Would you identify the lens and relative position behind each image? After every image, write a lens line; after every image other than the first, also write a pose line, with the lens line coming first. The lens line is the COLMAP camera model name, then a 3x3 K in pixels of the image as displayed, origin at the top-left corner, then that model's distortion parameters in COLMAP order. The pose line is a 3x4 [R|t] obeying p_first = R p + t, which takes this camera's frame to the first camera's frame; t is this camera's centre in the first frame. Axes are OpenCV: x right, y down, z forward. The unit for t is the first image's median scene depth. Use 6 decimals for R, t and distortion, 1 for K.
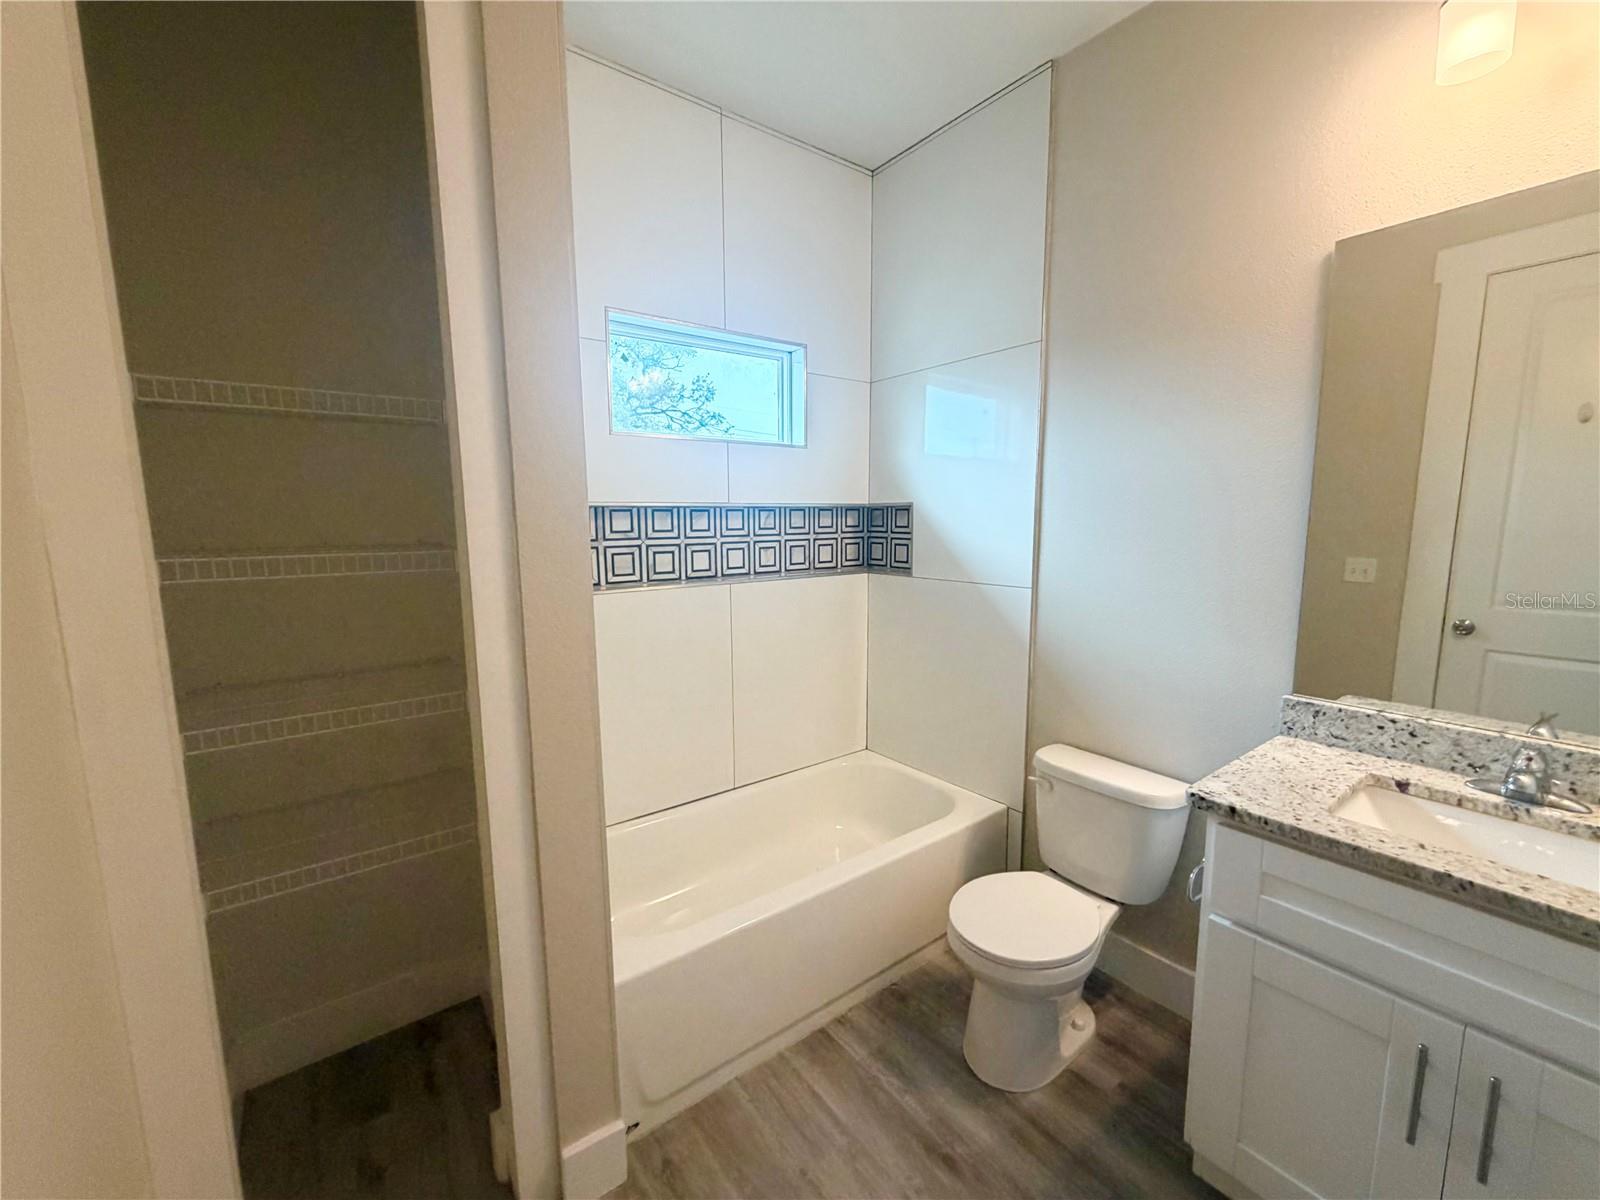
lens RADIAL K [[637.1, 0, 792.5], [0, 637.1, 605.8], [0, 0, 1]] dist [-0.000840, 0.000104]
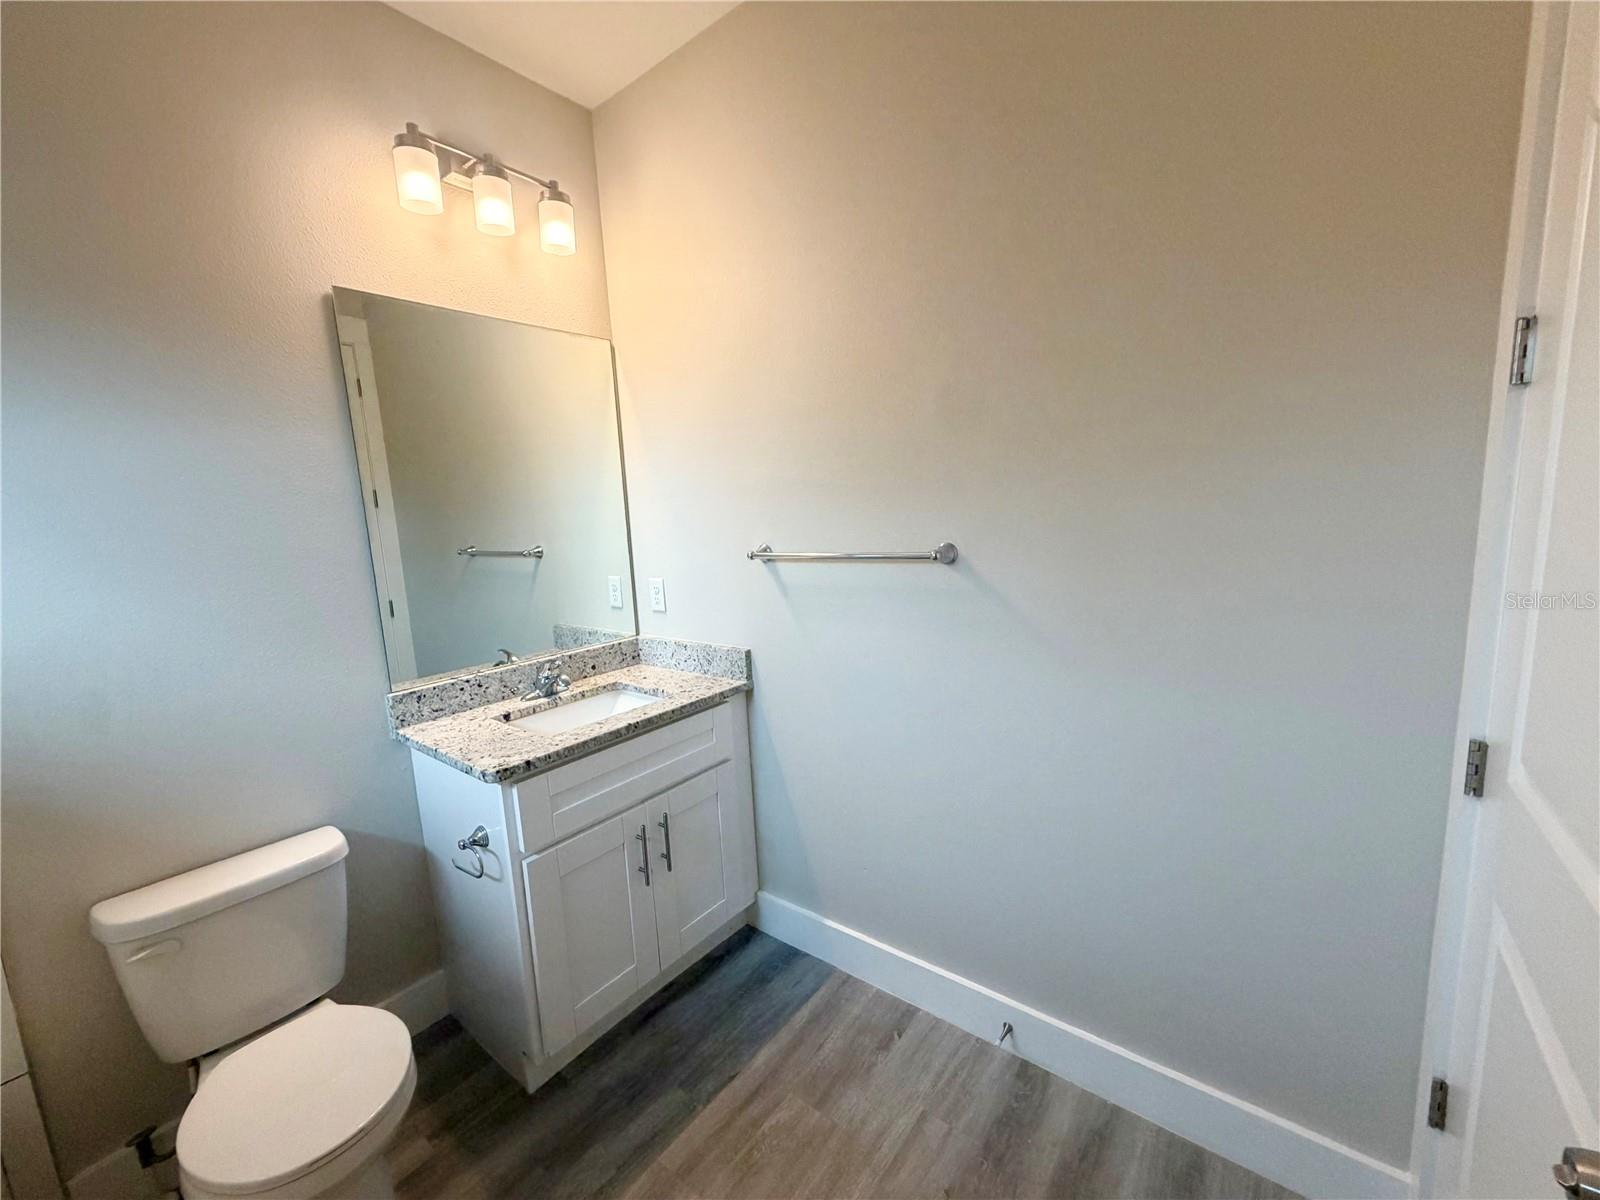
lens RADIAL K [[637.1, 0, 783.9], [0, 637.1, 589.4], [0, 0, 1]] dist [-0.000840, 0.000104]
pose [[-0.241438, -0.103693, 0.964860, -0.550762], [0.187812, 0.970483, 0.151294, -0.094278], [-0.952068, 0.217740, -0.214837, 0.681346]]
